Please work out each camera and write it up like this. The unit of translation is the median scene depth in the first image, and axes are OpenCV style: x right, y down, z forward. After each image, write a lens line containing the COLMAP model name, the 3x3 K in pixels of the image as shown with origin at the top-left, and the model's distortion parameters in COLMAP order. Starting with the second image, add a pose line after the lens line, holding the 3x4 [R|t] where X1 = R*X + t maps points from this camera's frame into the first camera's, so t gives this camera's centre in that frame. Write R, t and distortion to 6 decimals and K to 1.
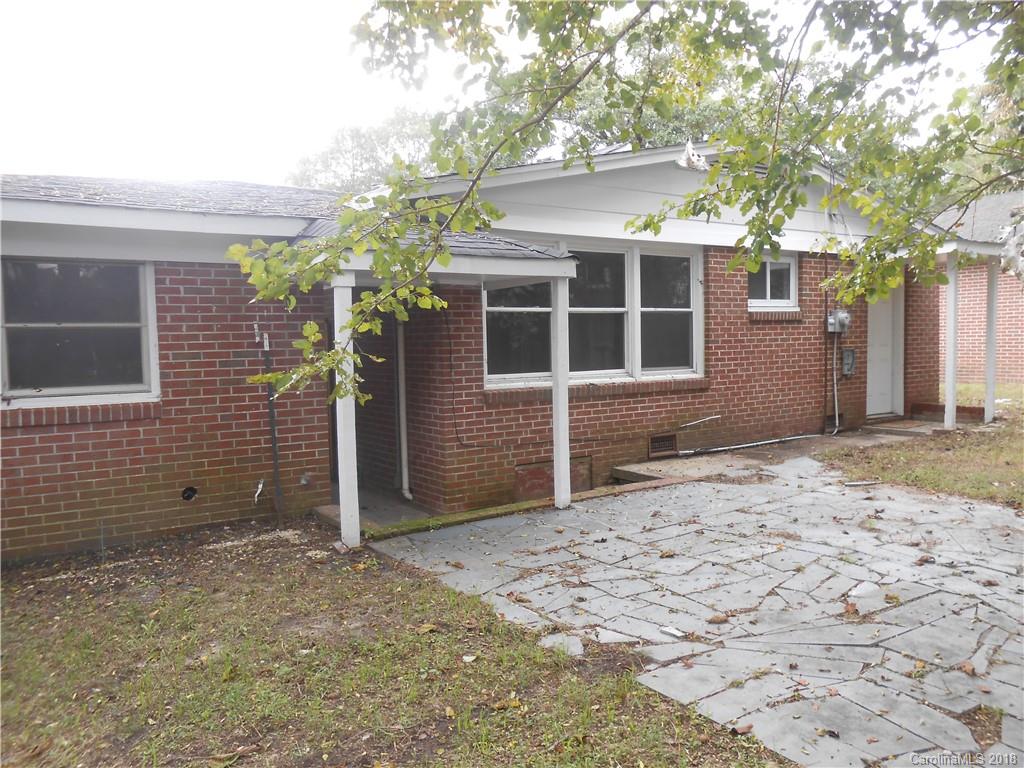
lens RADIAL K [[797.5, 0, 516.0], [0, 797.5, 387.9], [0, 0, 1]] dist [-0.045065, 0.005284]
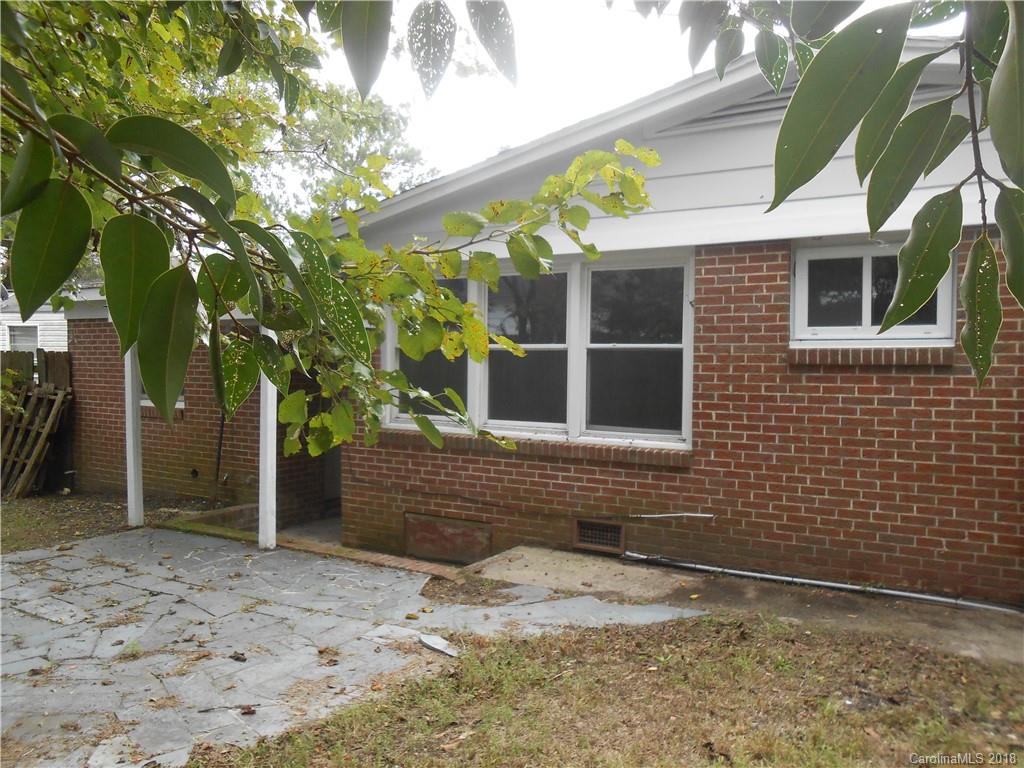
lens RADIAL K [[797.5, 0, 515.2], [0, 797.5, 381.4], [0, 0, 1]] dist [-0.045065, 0.005284]
pose [[0.422128, 0.052022, -0.905043, 0.803961], [-0.070372, 0.997220, 0.024498, -0.079664], [0.903801, 0.053348, 0.424615, 0.631326]]
